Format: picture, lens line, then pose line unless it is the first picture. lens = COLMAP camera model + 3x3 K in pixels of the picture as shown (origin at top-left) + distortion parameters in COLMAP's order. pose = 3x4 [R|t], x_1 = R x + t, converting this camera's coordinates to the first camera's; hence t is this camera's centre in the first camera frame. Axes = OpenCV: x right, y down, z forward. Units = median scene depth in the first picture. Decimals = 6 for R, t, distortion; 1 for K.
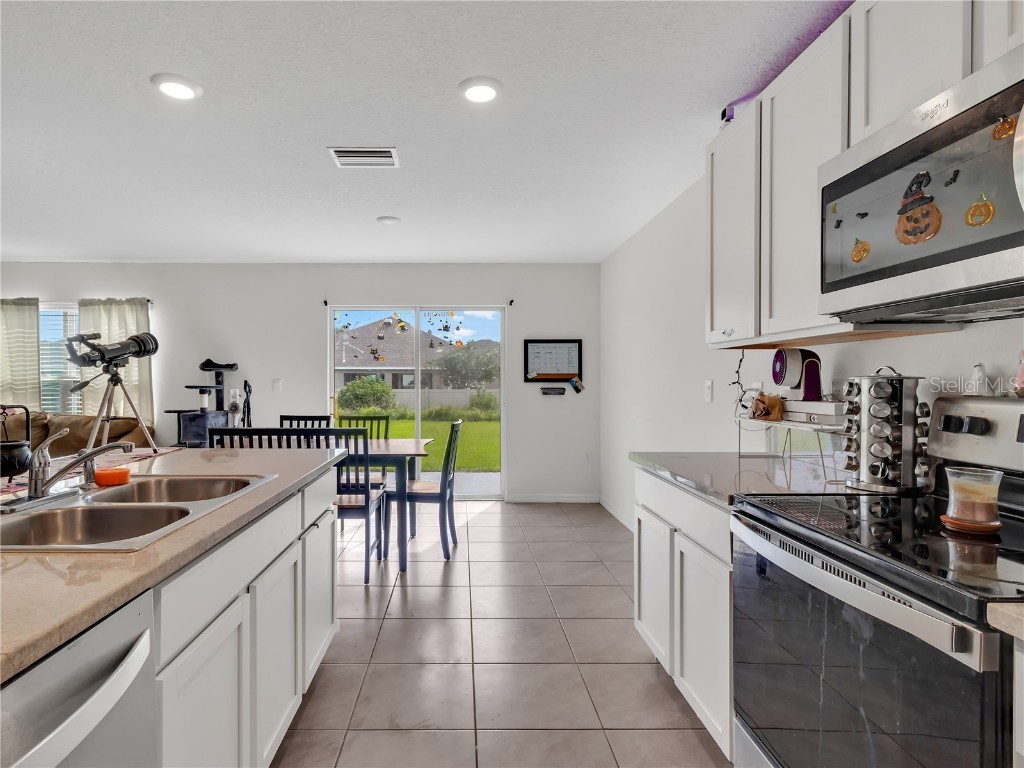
lens RADIAL K [[553.2, 0, 463.4], [0, 553.2, 388.9], [0, 0, 1]] dist [0.006595, -0.001249]
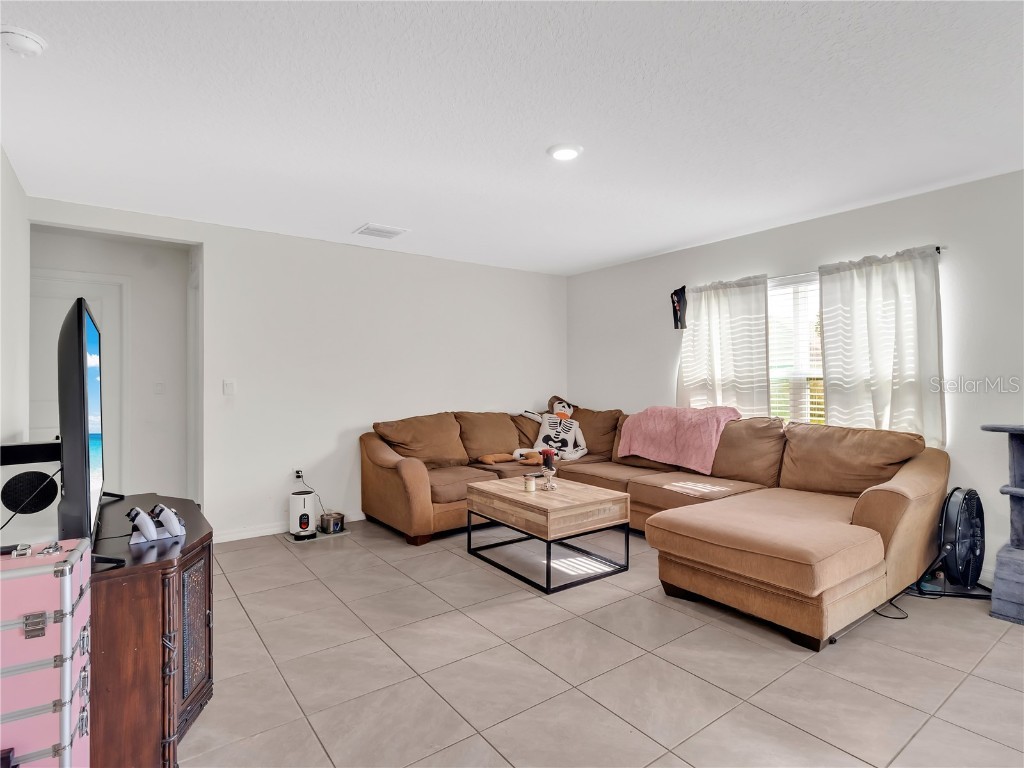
lens RADIAL K [[533.8, 0, 512.0], [0, 533.8, 384.0], [0, 0, 1]] dist [-0.001983, -0.000276]
pose [[0.594553, -0.002235, -0.804054, -0.368413], [-0.001114, 0.999993, -0.003603, -0.002892], [0.804056, 0.003038, 0.594546, 0.252593]]
